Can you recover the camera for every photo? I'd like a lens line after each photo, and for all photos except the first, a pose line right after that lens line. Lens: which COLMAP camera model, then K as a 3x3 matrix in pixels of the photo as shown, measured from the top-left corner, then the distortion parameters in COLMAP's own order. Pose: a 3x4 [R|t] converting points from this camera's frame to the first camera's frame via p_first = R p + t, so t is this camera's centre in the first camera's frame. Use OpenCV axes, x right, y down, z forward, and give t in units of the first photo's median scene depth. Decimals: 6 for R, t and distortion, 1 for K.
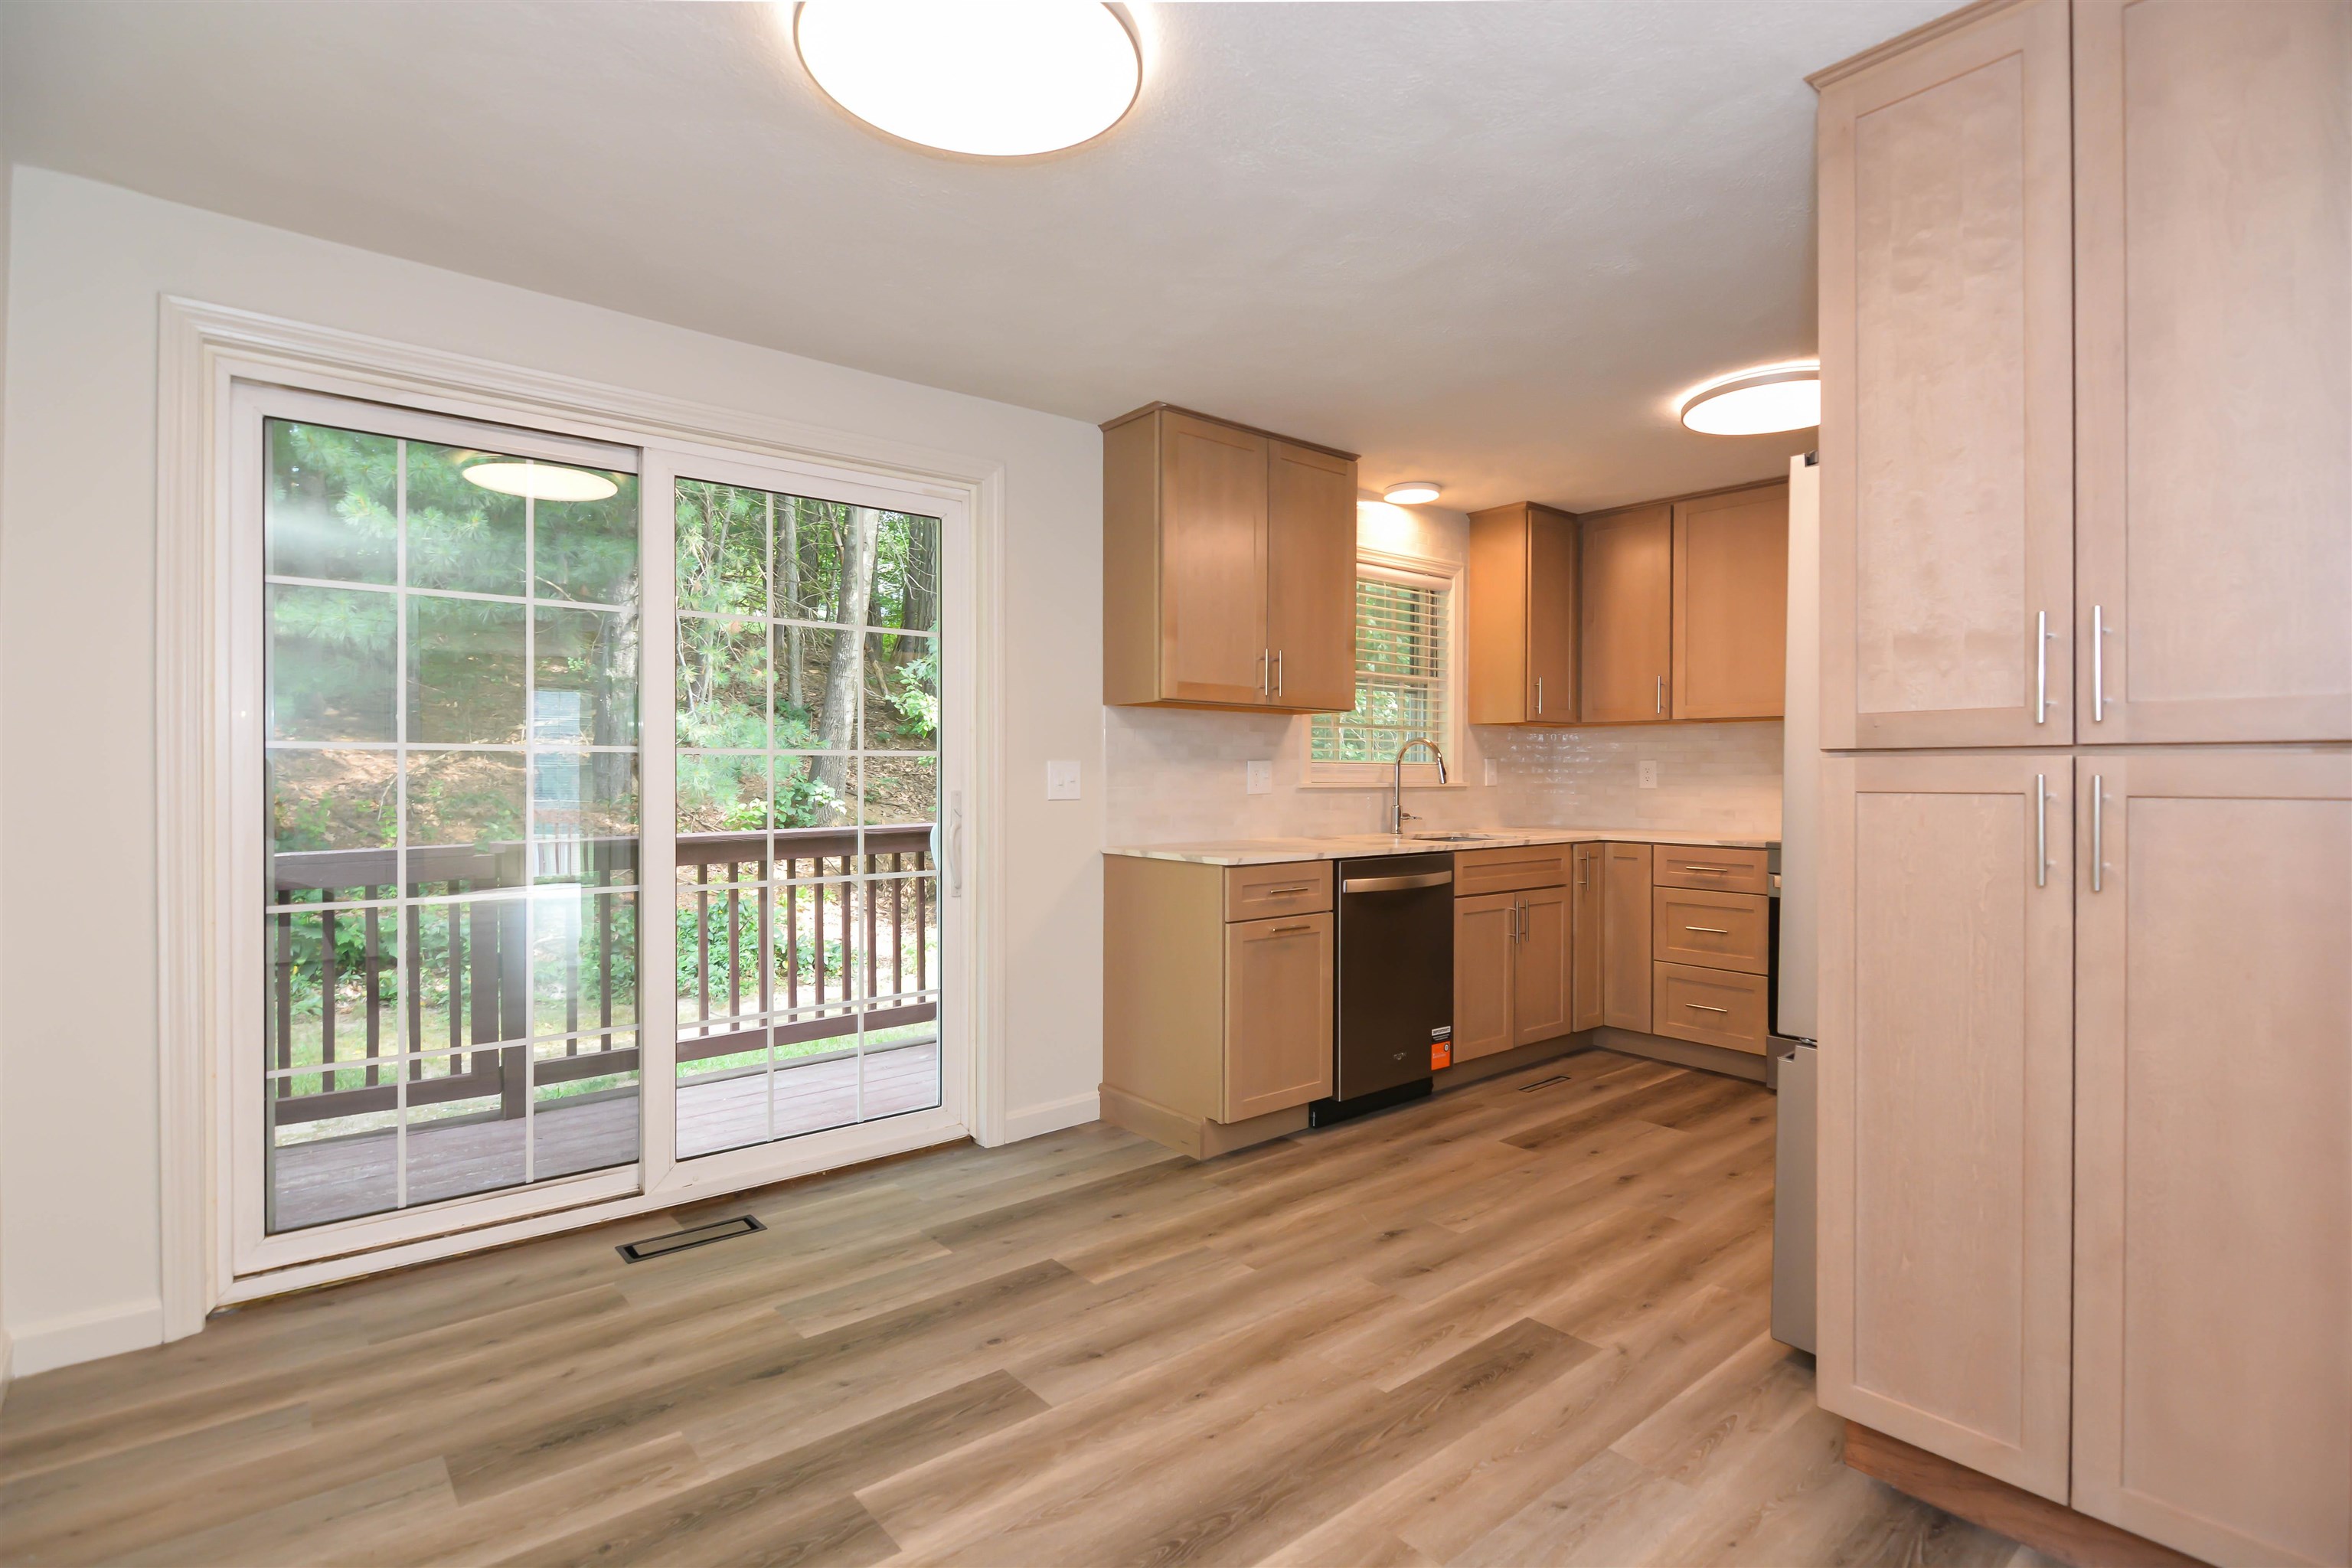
lens RADIAL K [[1116.2, 0, 1194.6], [0, 1116.2, 777.9], [0, 0, 1]] dist [0.012836, -0.013104]
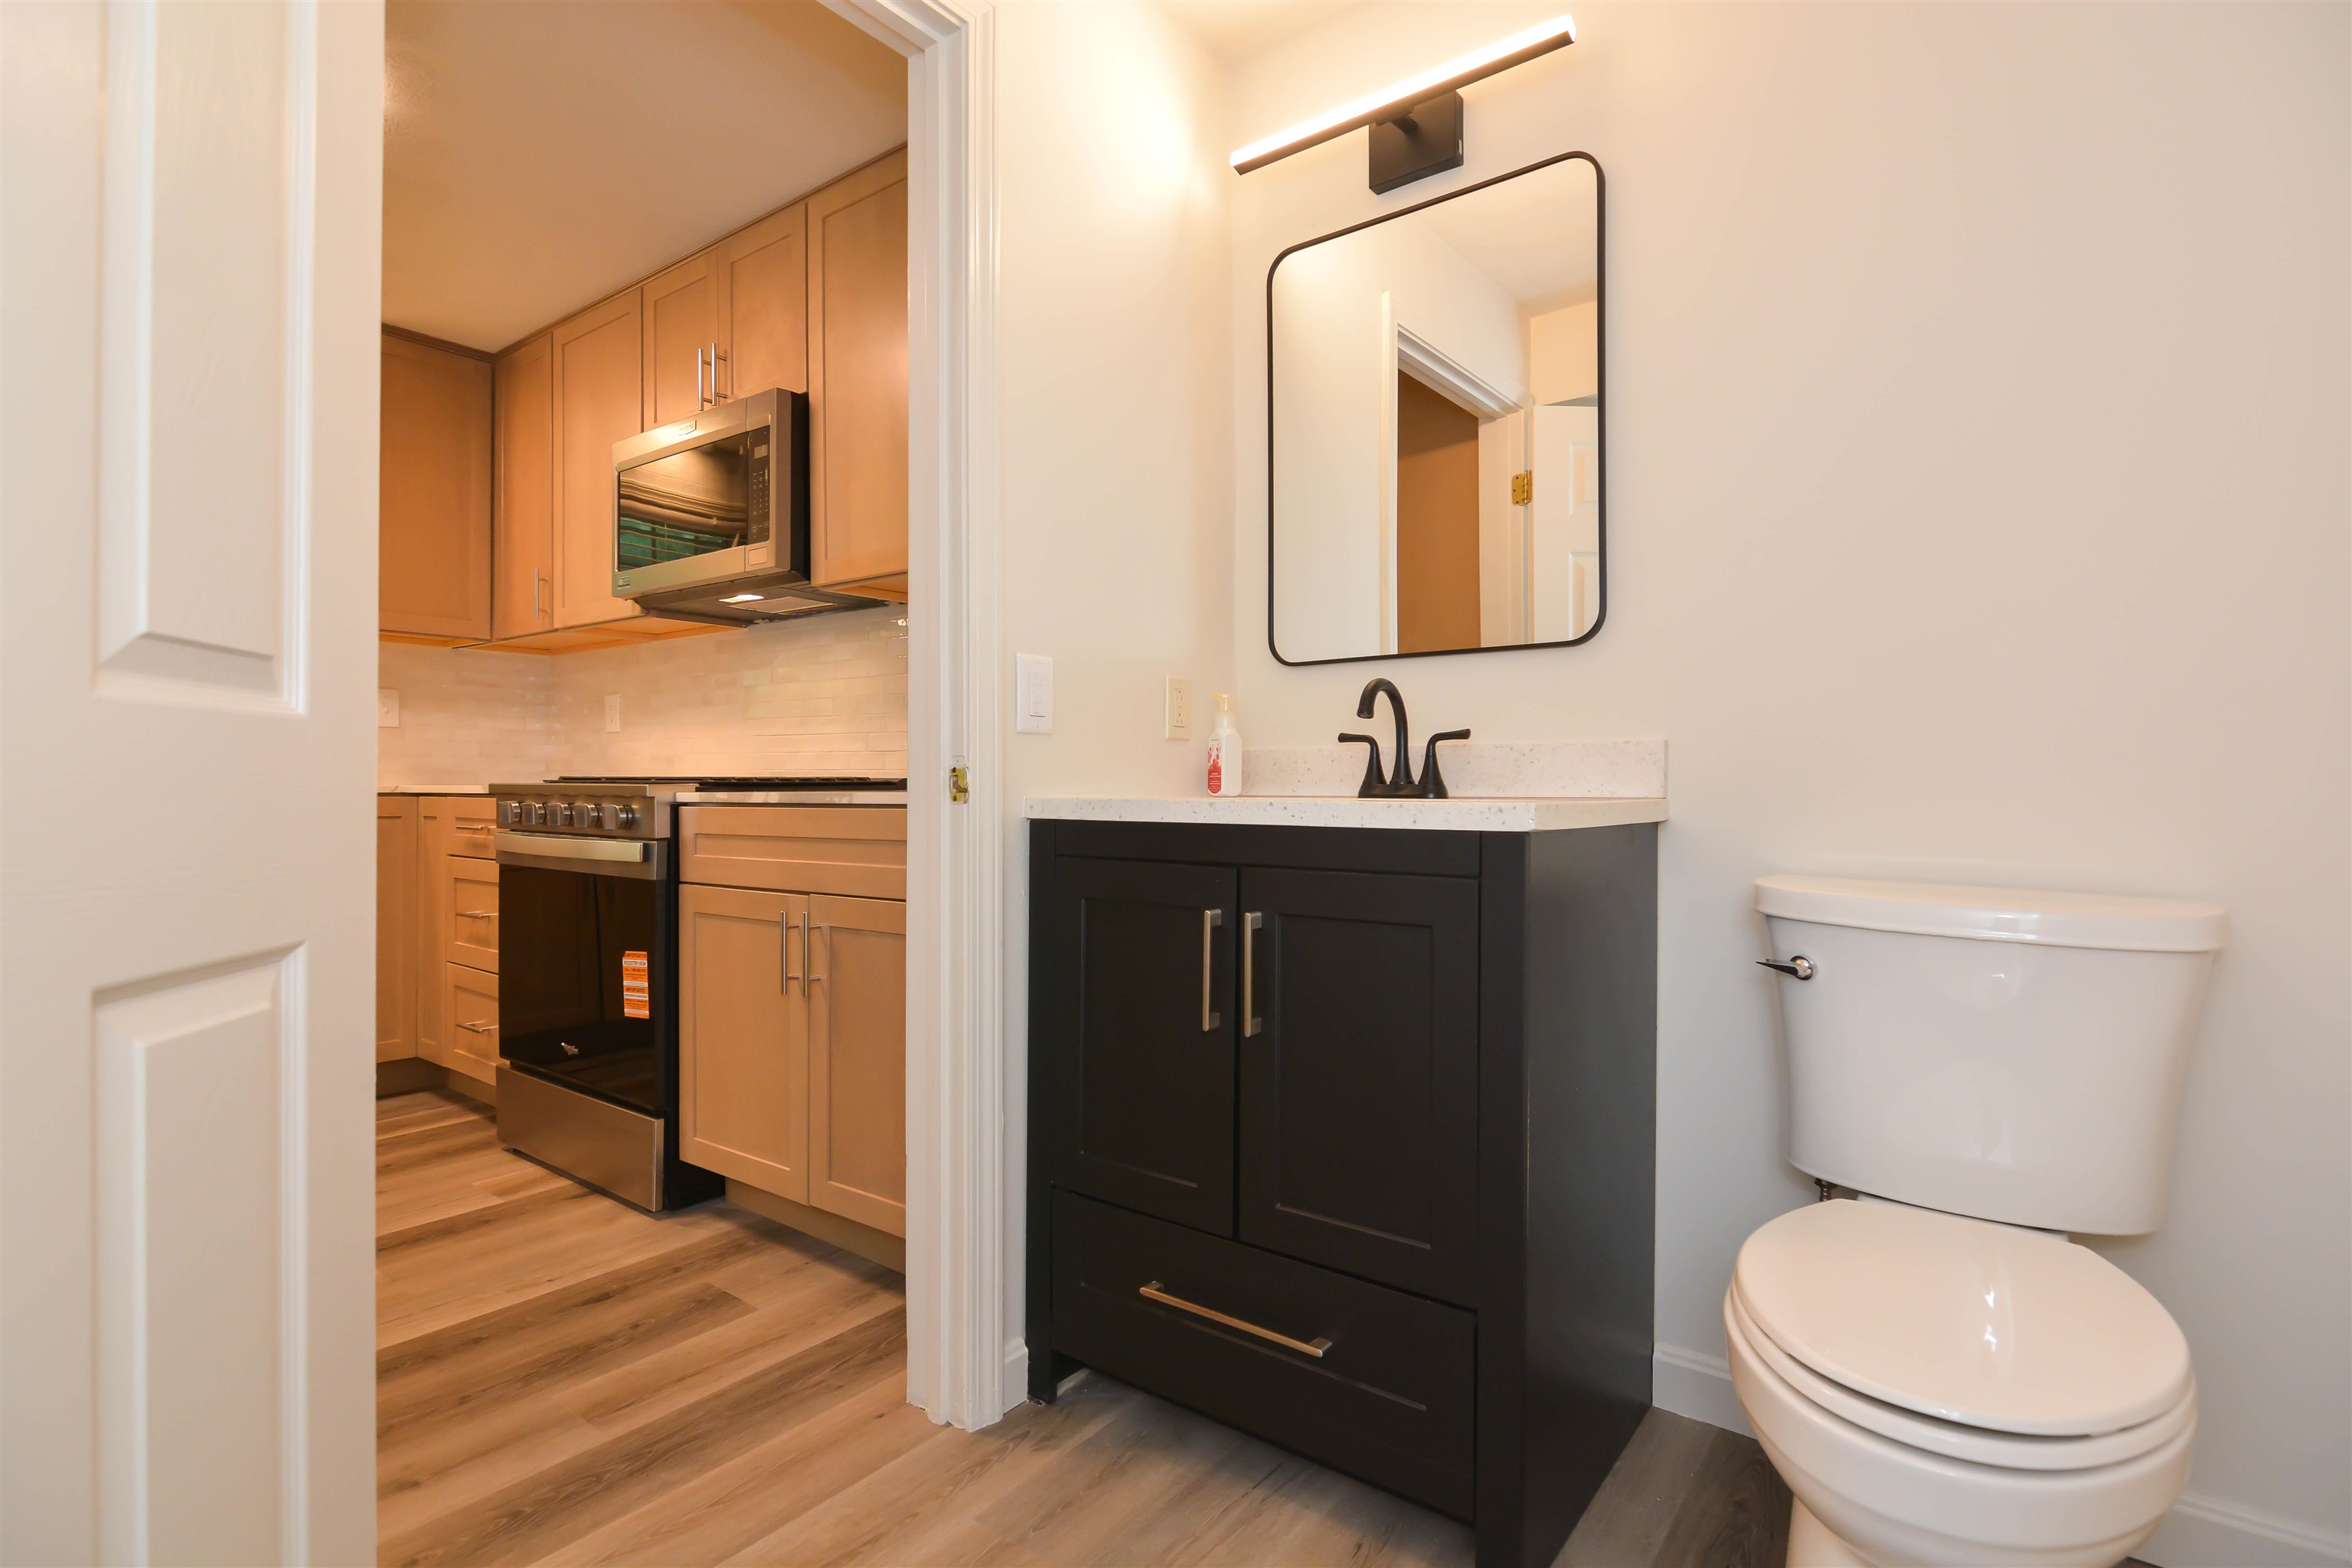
lens RADIAL K [[1130.6, 0, 1185.6], [0, 1130.6, 788.2], [0, 0, 1]] dist [0.011830, -0.013971]
pose [[0.975608, -0.004010, 0.219481, 0.864638], [0.003688, 0.999991, 0.001879, 0.066351], [-0.219487, -0.001024, 0.975615, 0.248606]]
